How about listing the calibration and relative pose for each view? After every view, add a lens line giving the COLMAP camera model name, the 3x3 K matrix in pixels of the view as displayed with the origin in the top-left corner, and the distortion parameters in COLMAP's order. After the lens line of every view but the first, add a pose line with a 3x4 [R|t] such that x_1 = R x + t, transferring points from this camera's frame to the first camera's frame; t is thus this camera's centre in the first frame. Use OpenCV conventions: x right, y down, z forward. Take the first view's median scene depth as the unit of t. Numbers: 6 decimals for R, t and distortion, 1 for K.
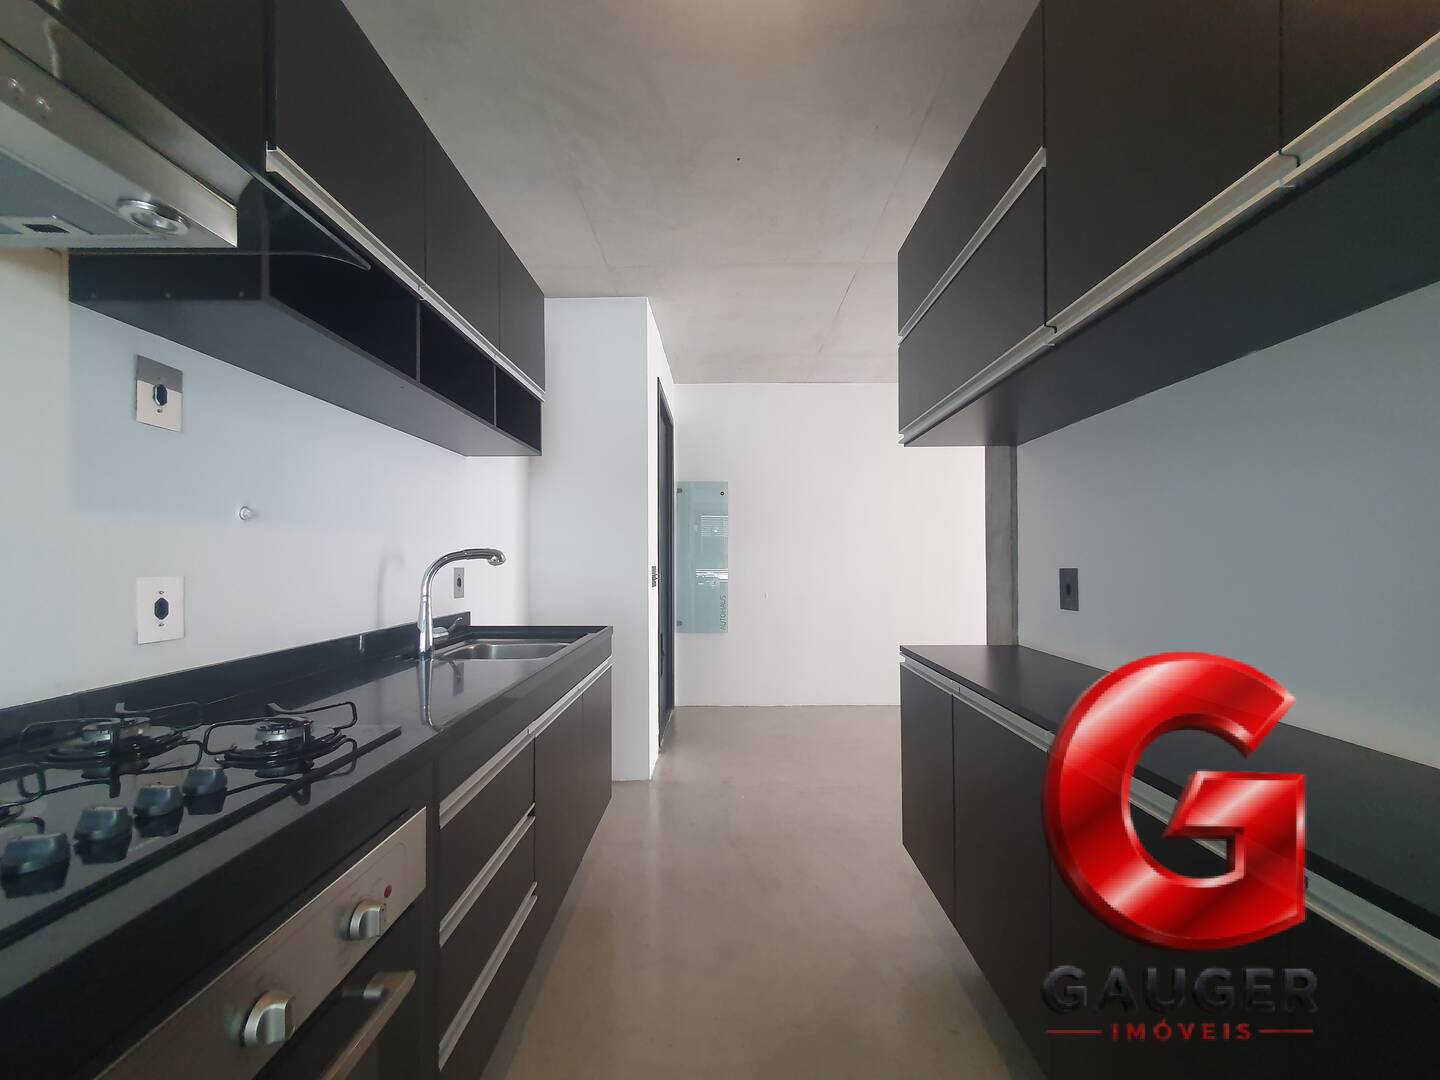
lens RADIAL K [[570.7, 0, 717.2], [0, 570.7, 553.9], [0, 0, 1]] dist [0.008041, -0.000184]
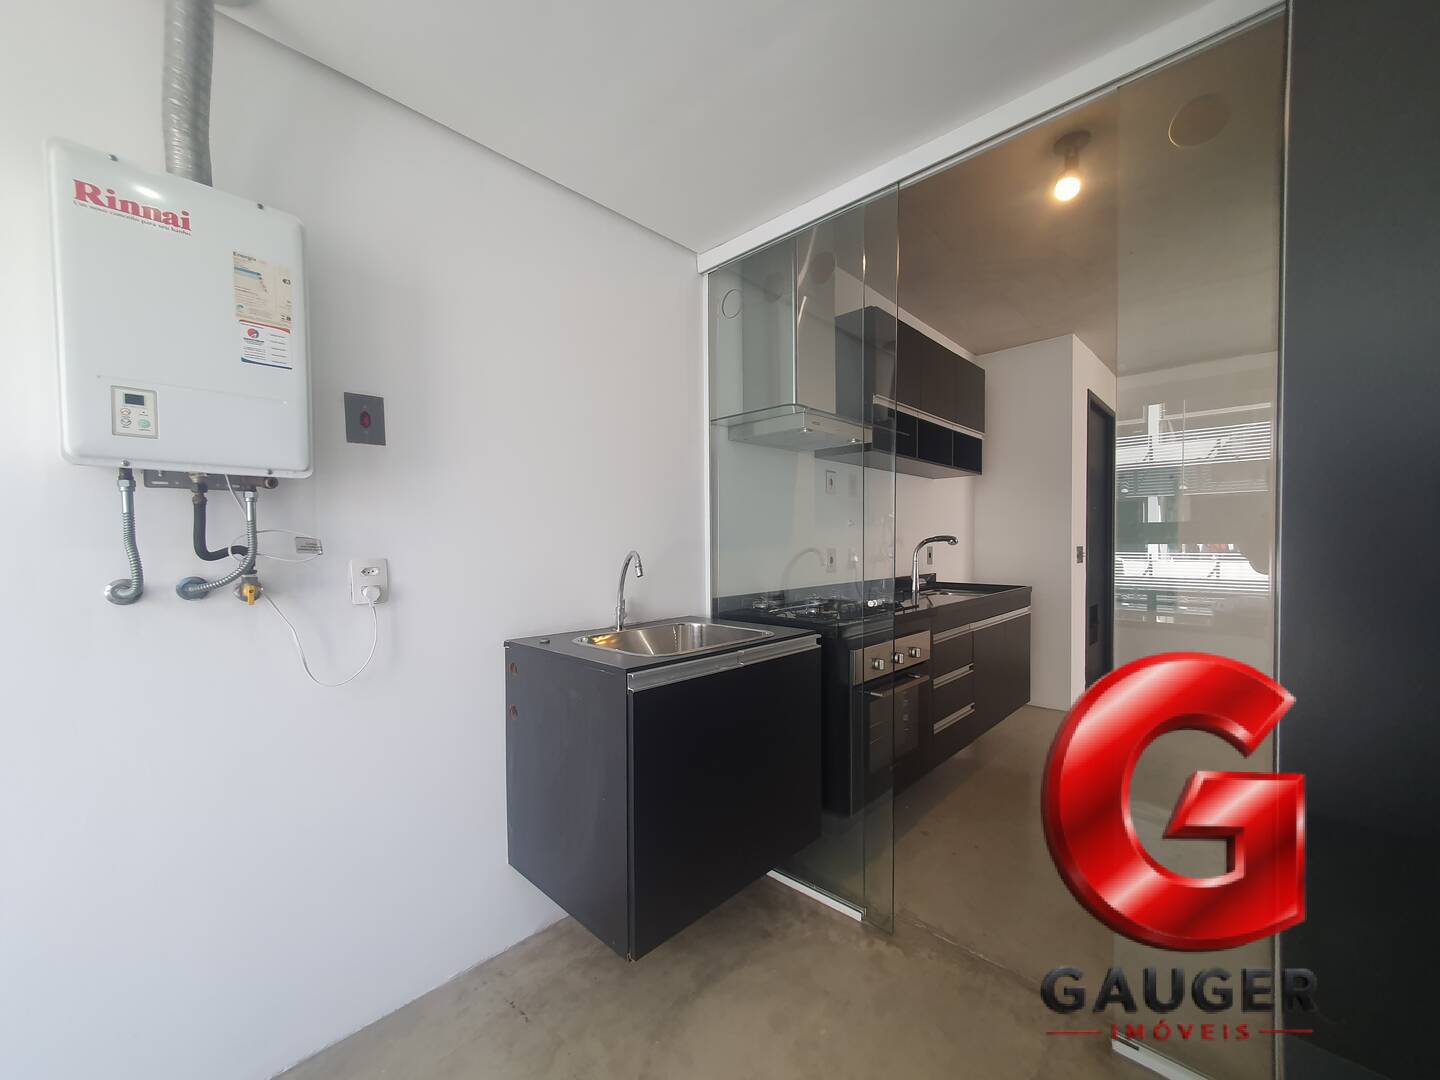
lens RADIAL K [[570.7, 0, 717.2], [0, 570.7, 553.9], [0, 0, 1]] dist [0.008041, -0.000184]
pose [[0.729162, 0.013629, -0.684205, 0.231842], [0.008347, 0.999550, 0.028806, -0.008345], [0.684290, -0.026715, 0.728721, -0.629195]]
